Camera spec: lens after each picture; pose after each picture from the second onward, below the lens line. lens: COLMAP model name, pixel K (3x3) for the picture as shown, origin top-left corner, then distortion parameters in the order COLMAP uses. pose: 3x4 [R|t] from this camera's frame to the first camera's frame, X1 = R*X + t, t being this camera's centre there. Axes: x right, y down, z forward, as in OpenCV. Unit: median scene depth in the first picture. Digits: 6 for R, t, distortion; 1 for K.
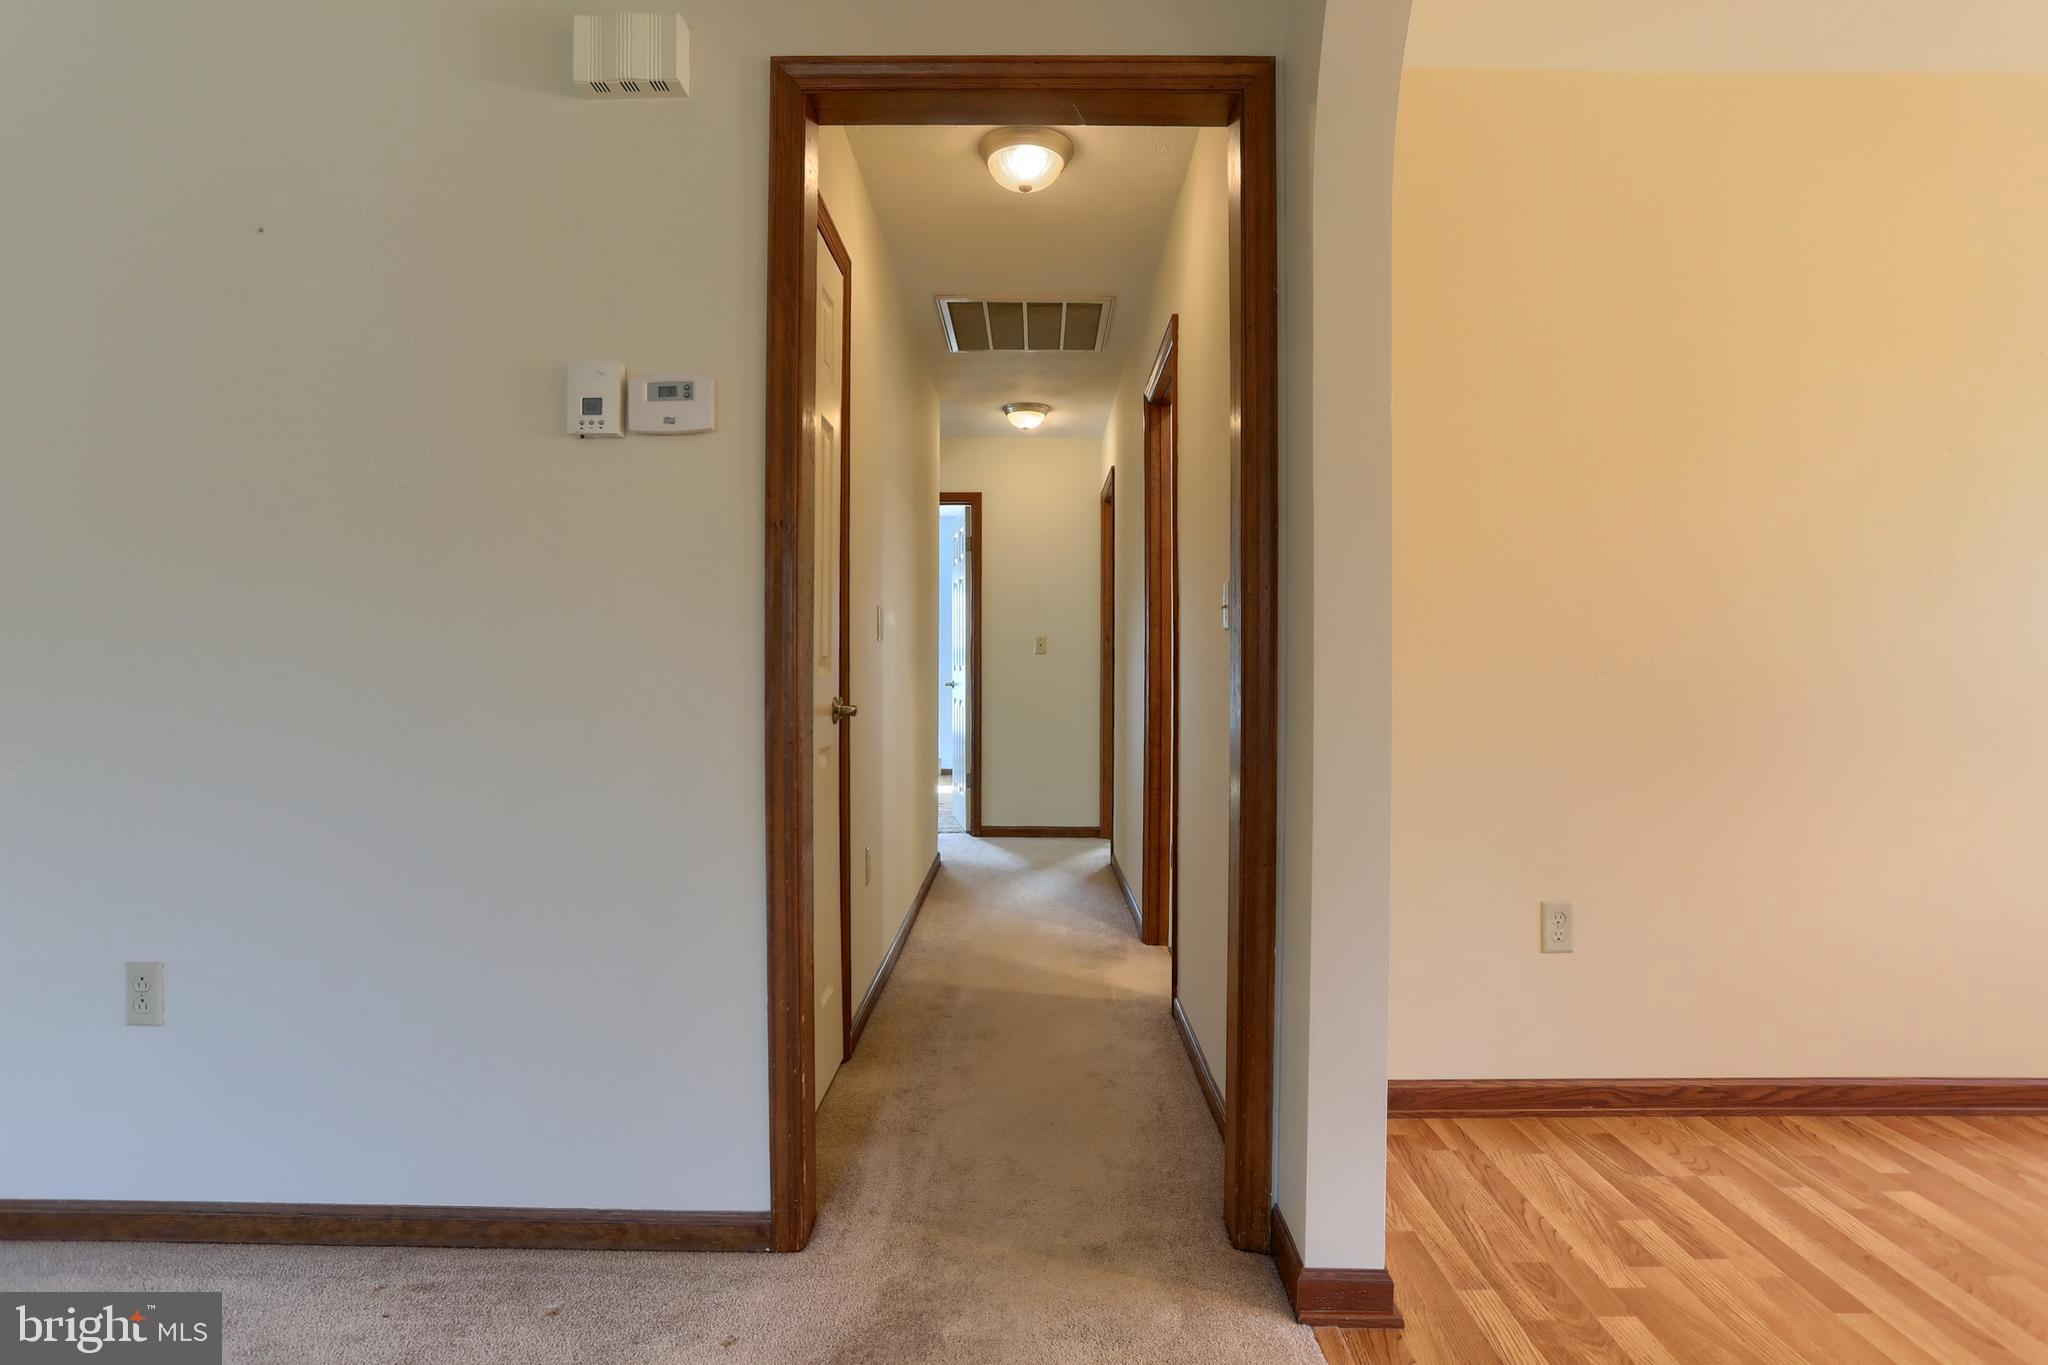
lens RADIAL K [[1046.1, 0, 1026.1], [0, 1046.1, 657.4], [0, 0, 1]] dist [-0.064279, 0.033334]
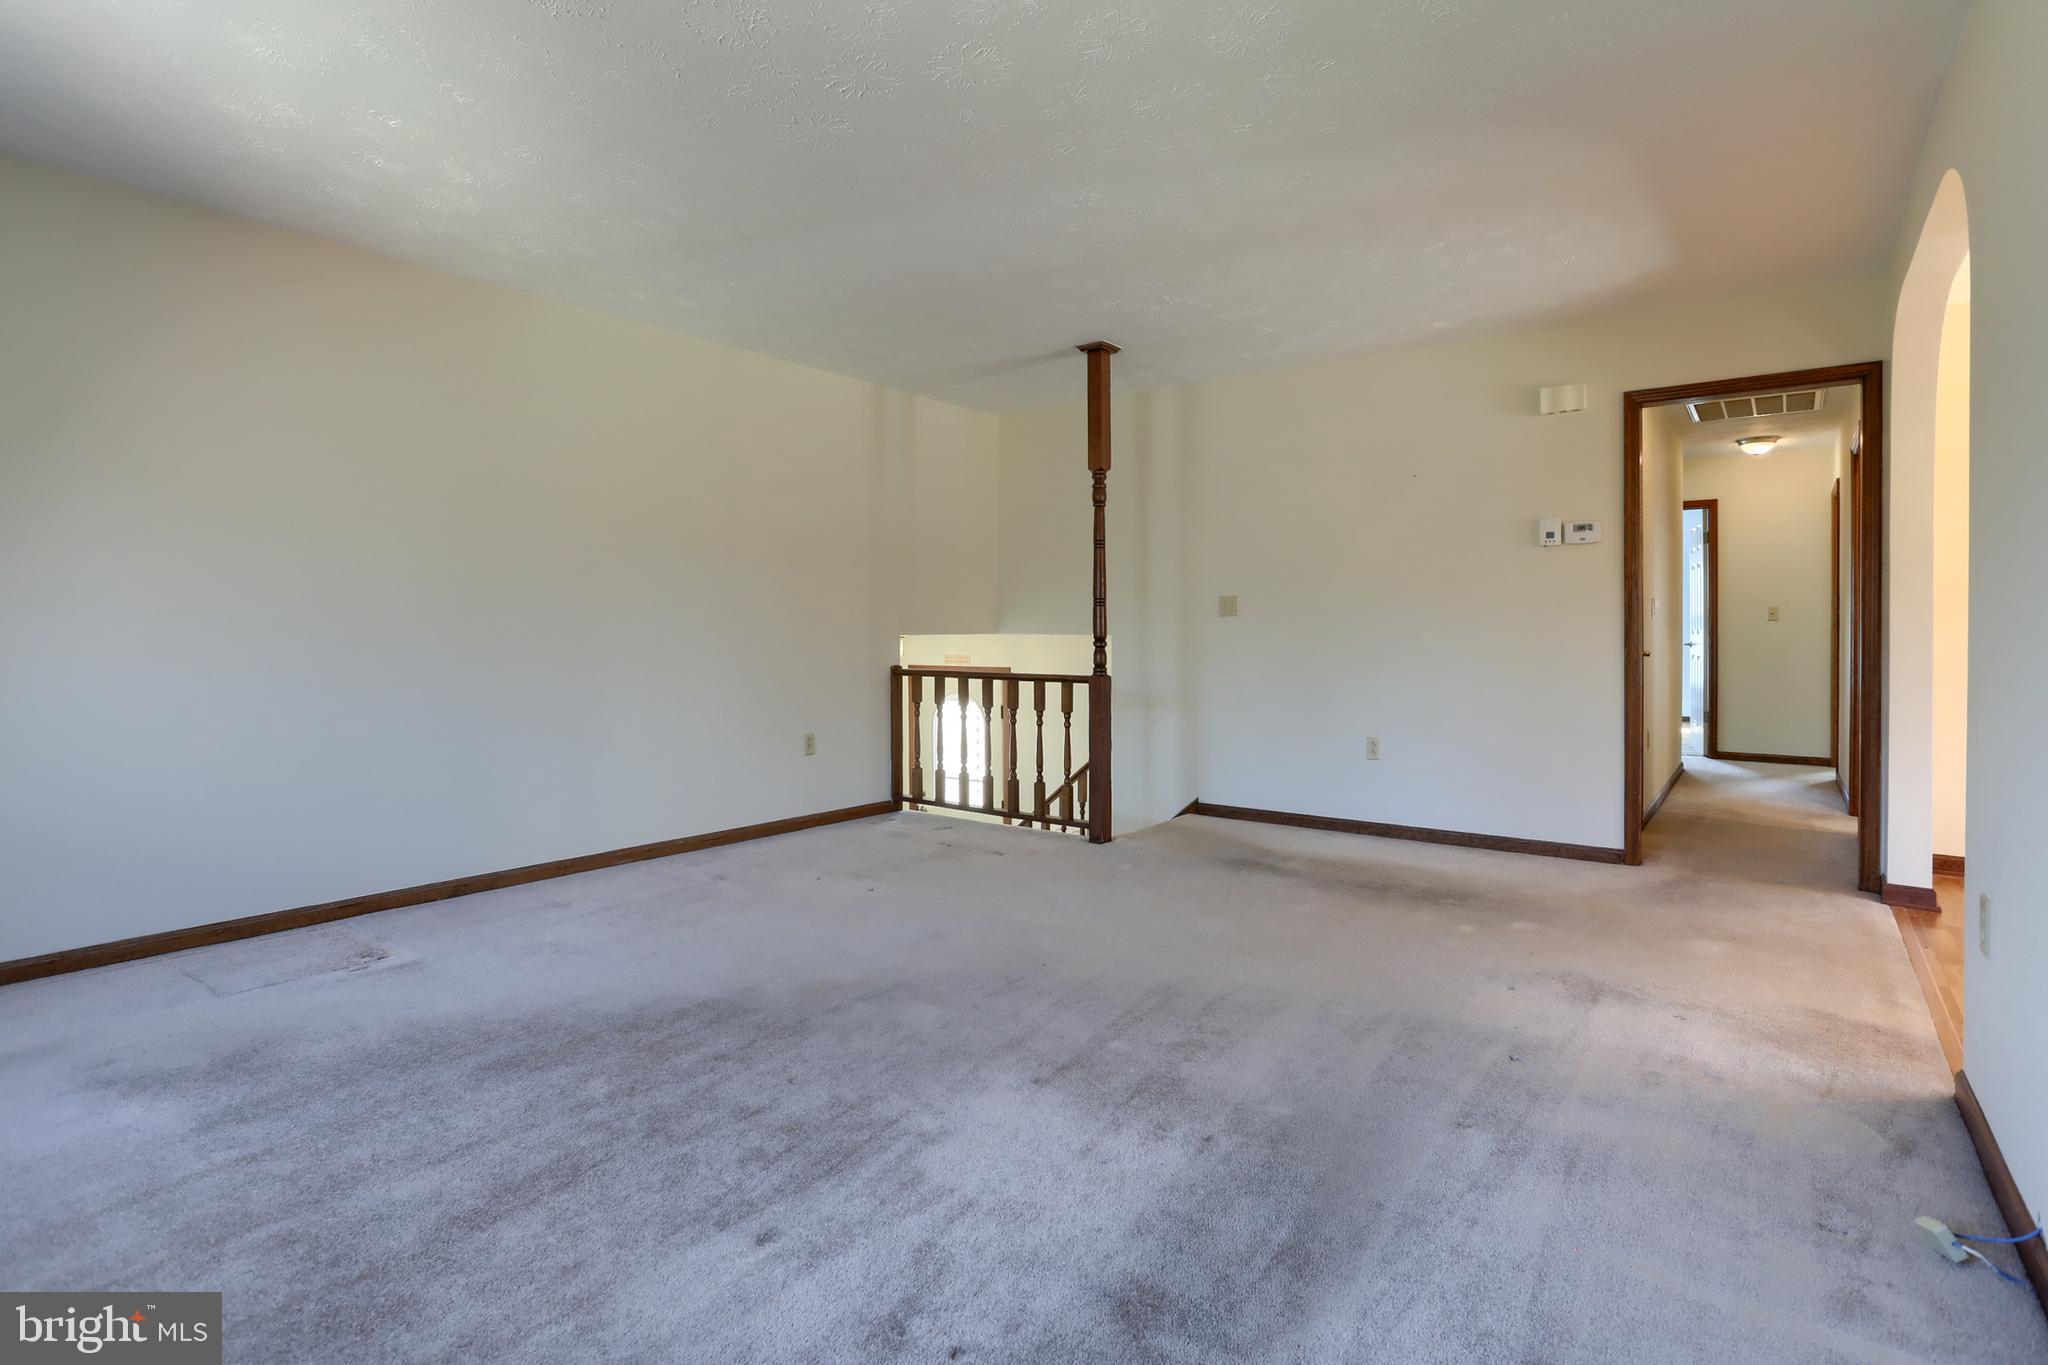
lens RADIAL K [[1009.9, 0, 991.5], [0, 1009.9, 636.1], [0, 0, 1]] dist [-0.061776, 0.025132]
pose [[0.781874, -0.000624, -0.623436, 0.018669], [0.010009, 0.999883, 0.011552, -0.010282], [0.623356, -0.015272, 0.781789, -0.721807]]
